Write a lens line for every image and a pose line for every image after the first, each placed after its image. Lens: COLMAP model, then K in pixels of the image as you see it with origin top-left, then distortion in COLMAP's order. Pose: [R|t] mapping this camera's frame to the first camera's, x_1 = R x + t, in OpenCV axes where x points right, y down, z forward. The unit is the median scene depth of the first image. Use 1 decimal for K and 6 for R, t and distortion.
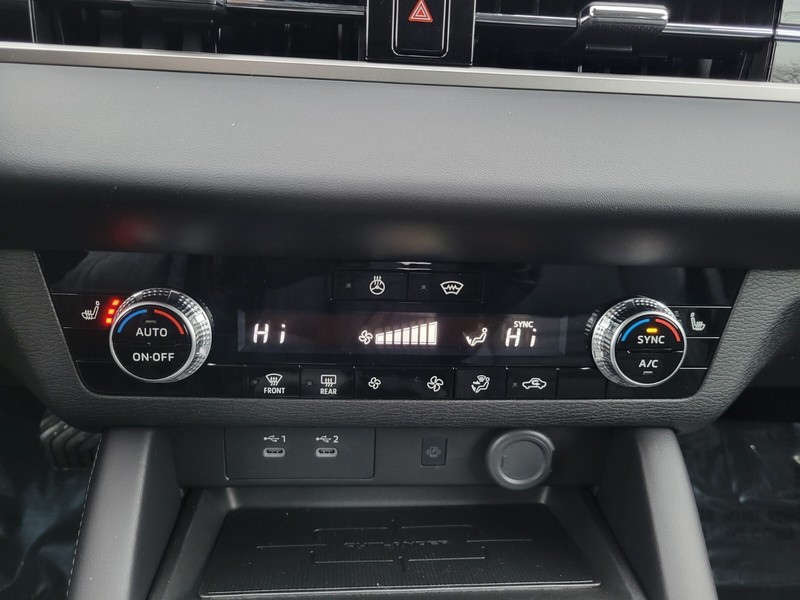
lens RADIAL K [[608.6, 0, 405.4], [0, 608.6, 296.8], [0, 0, 1]] dist [0.045786, -0.027222]
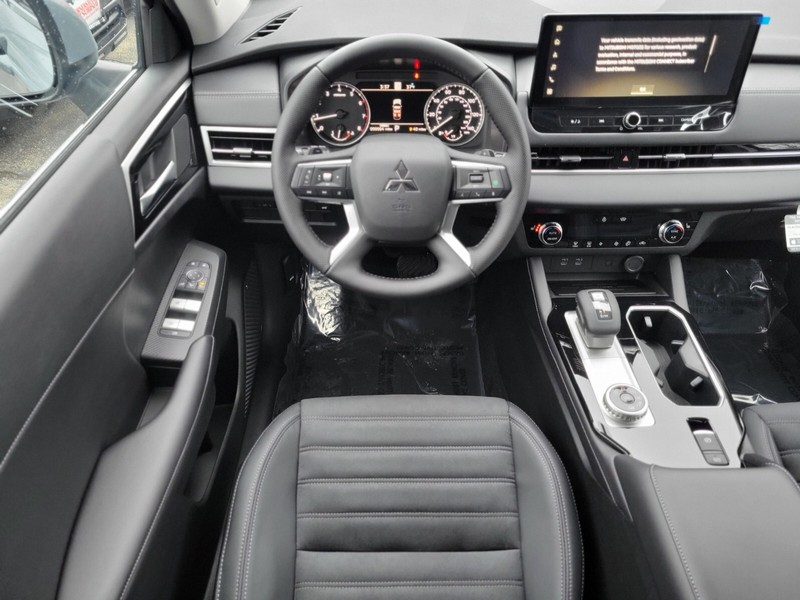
lens RADIAL K [[608.6, 0, 393.0], [0, 608.6, 305.4], [0, 0, 1]] dist [0.045786, -0.027222]
pose [[0.997693, -0.012503, -0.066720, -1.128418], [0.028170, 0.970518, 0.239376, -0.455220], [0.061760, -0.240704, 0.968632, -2.995570]]
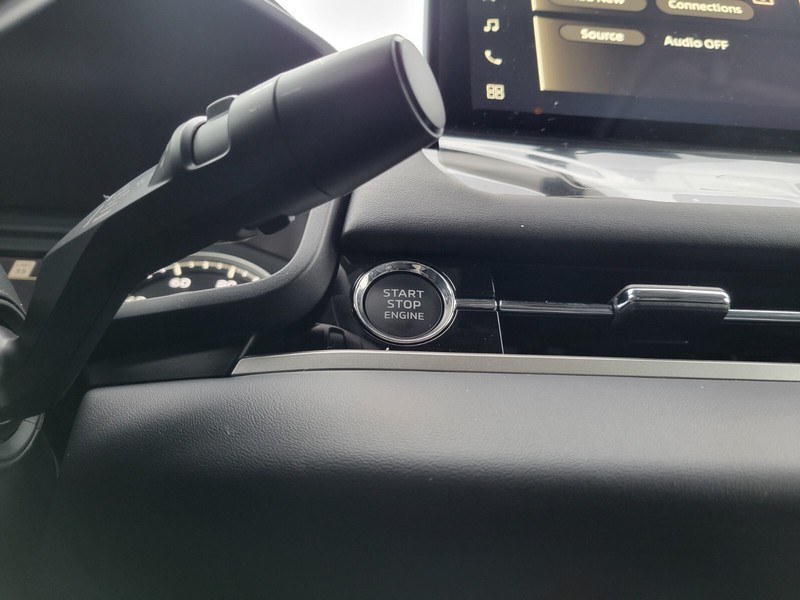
lens RADIAL K [[608.6, 0, 405.1], [0, 608.6, 305.3], [0, 0, 1]] dist [0.045786, -0.027222]
pose [[0.998686, -0.029261, 0.042082, -0.633192], [0.050595, 0.694165, -0.718035, 0.078564], [-0.008202, 0.719221, 0.694733, 0.347580]]
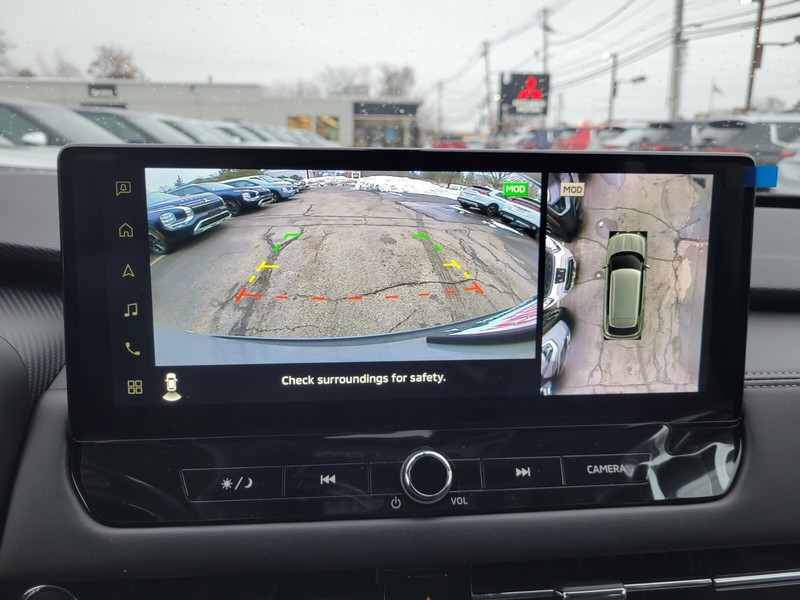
lens RADIAL K [[608.6, 0, 407.8], [0, 608.6, 292.9], [0, 0, 1]] dist [0.045786, -0.027222]
pose [[0.998532, -0.049095, 0.022881, -0.010885], [0.053200, 0.968342, -0.243893, -0.654246], [-0.010182, 0.244752, 0.969532, -0.301267]]
